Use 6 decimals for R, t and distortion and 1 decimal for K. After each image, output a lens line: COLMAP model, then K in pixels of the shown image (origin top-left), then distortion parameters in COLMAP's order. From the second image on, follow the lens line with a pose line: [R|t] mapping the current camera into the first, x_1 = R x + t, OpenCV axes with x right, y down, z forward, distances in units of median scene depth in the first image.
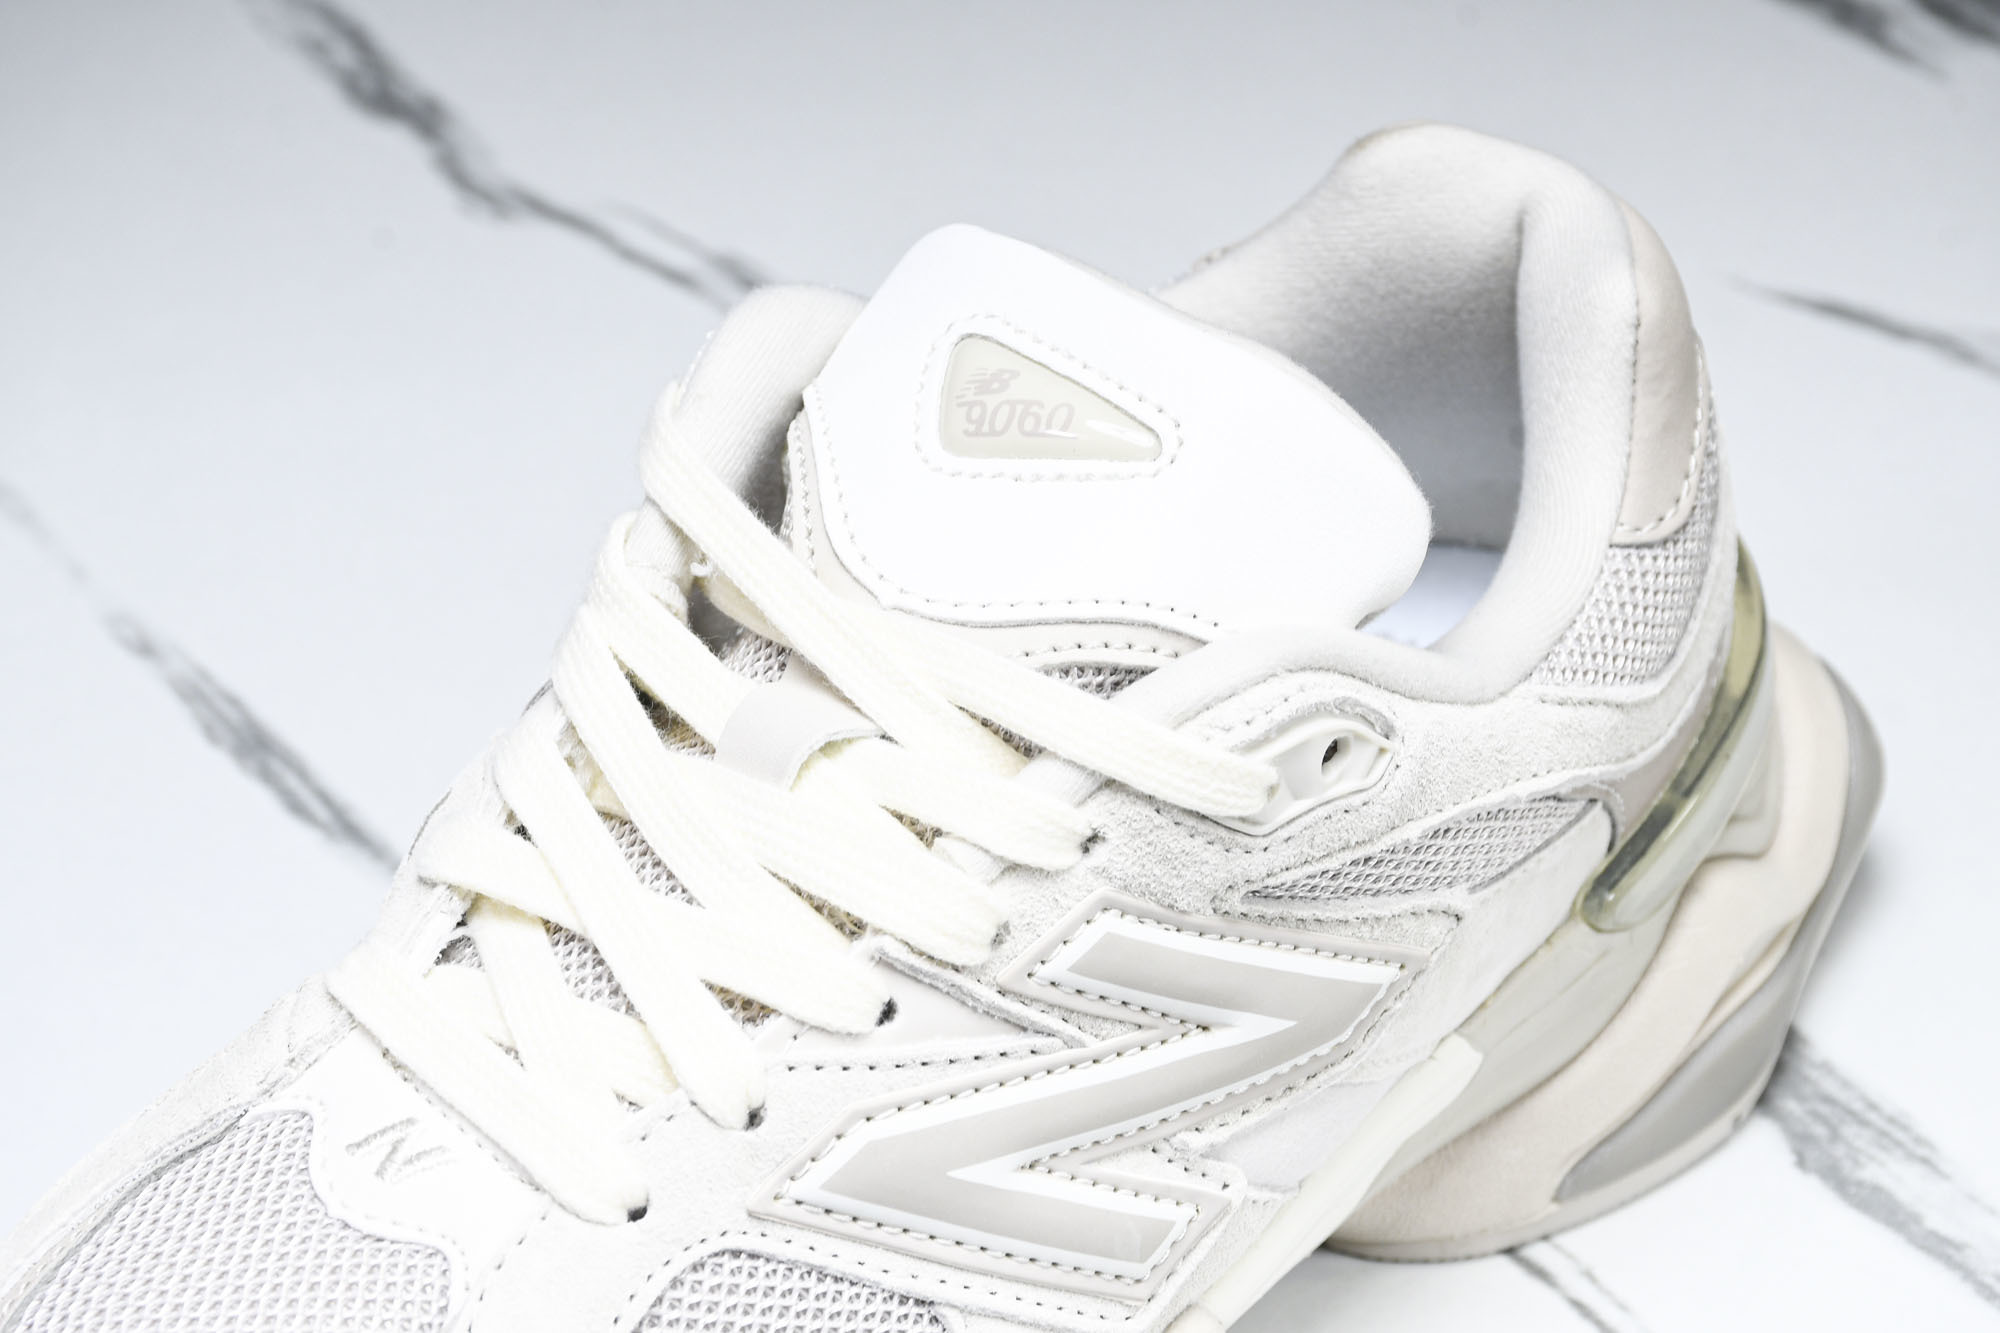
lens RADIAL K [[5034.5, 0, 1014.0], [0, 5034.5, 719.8], [0, 0, 1]] dist [0.525853, 0.000000]
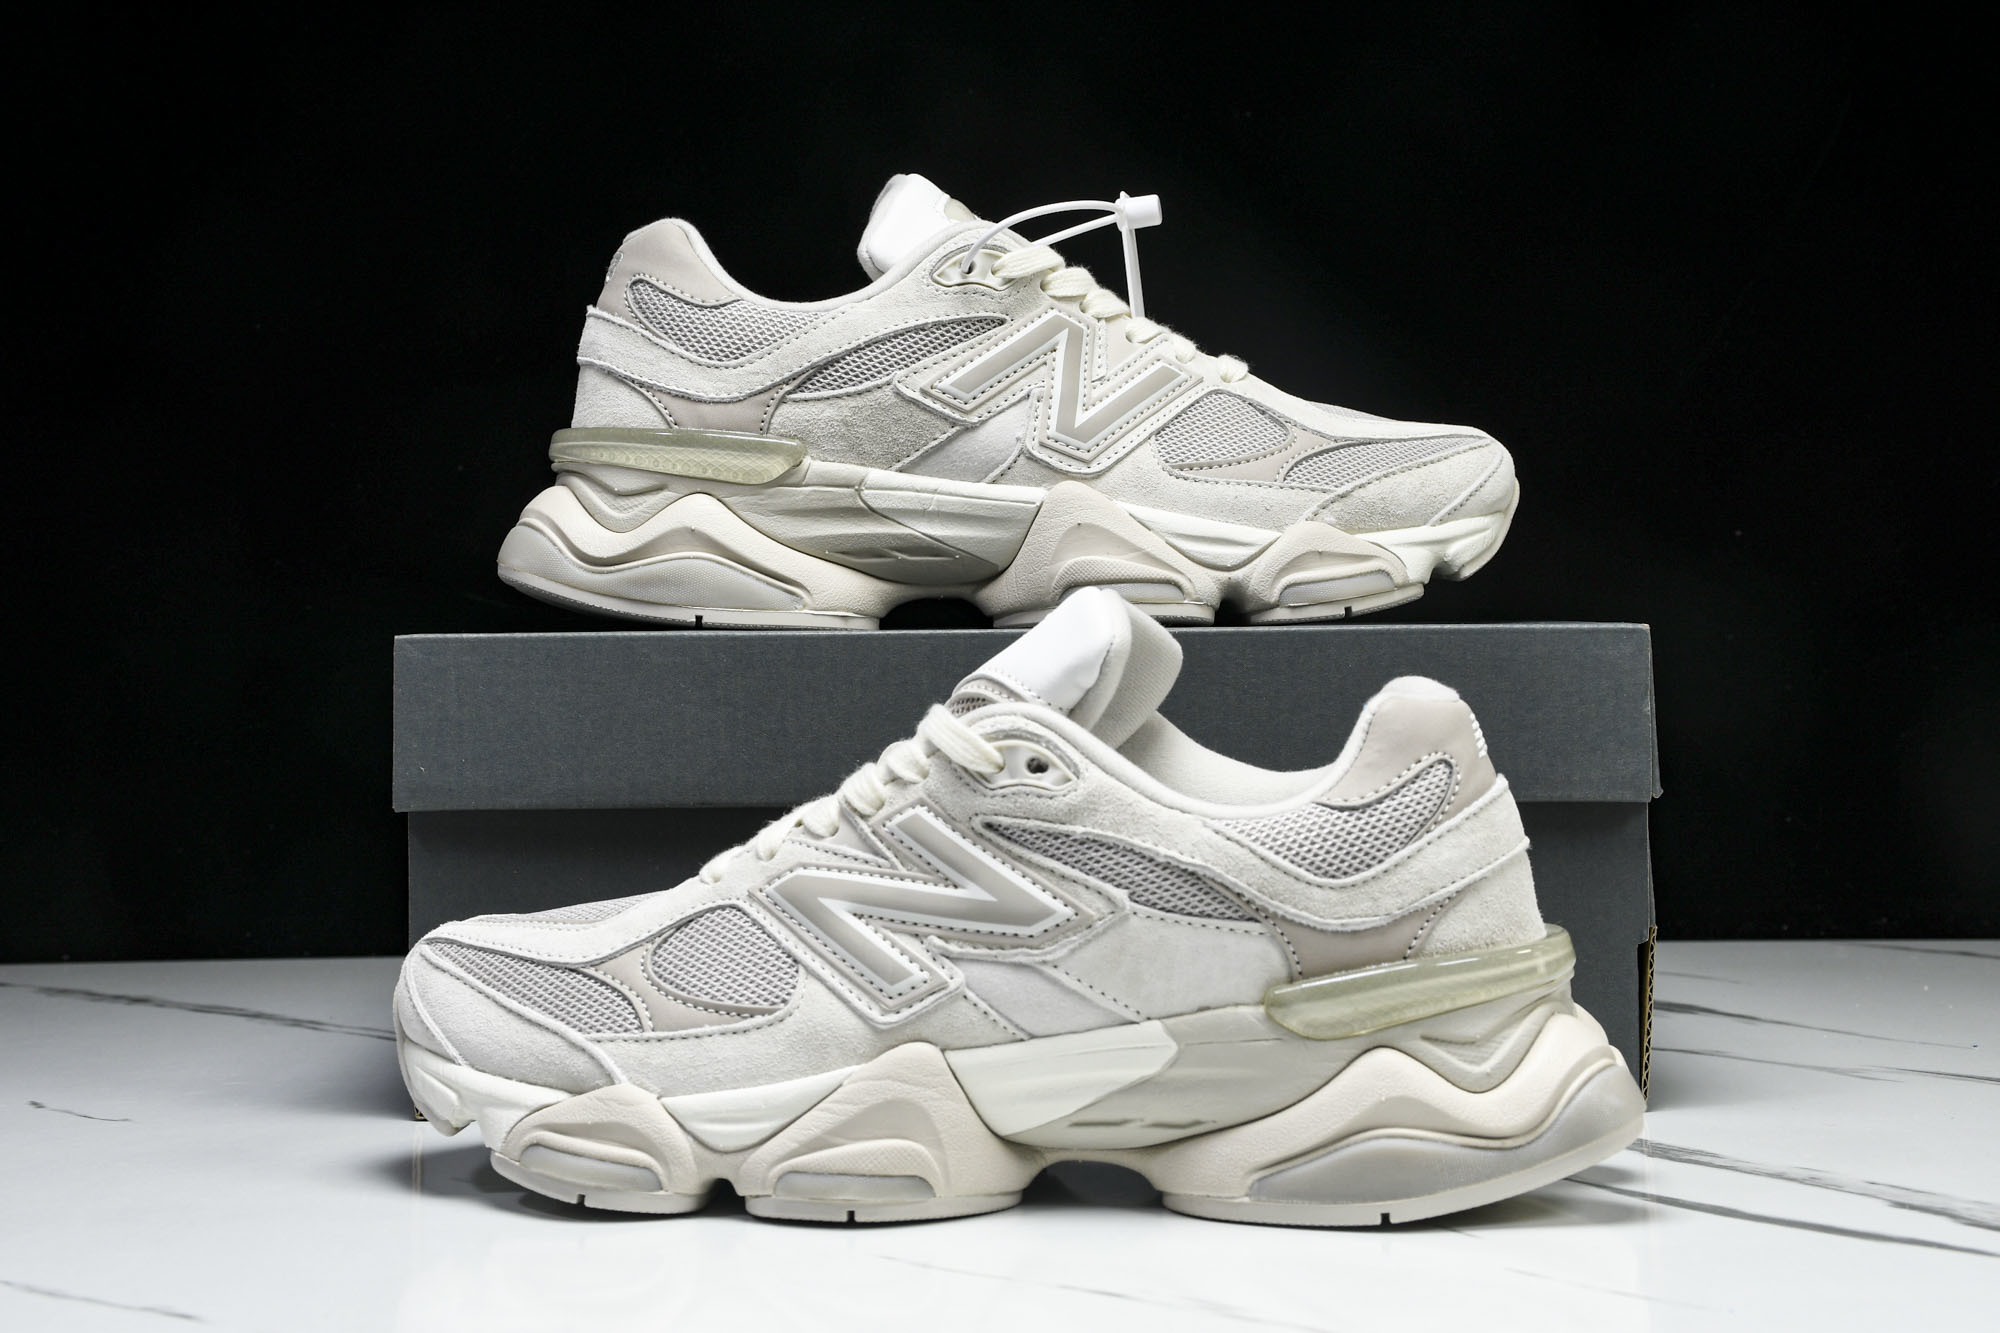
lens RADIAL K [[3214.5, 0, 987.3], [0, 3214.5, 649.7], [0, 0, 1]] dist [0.137554, 0.000000]
pose [[0.567131, -0.006122, -0.823605, 1.157281], [-0.492936, 0.798582, -0.345370, 0.442038], [0.659831, 0.601854, 0.449883, 0.356558]]
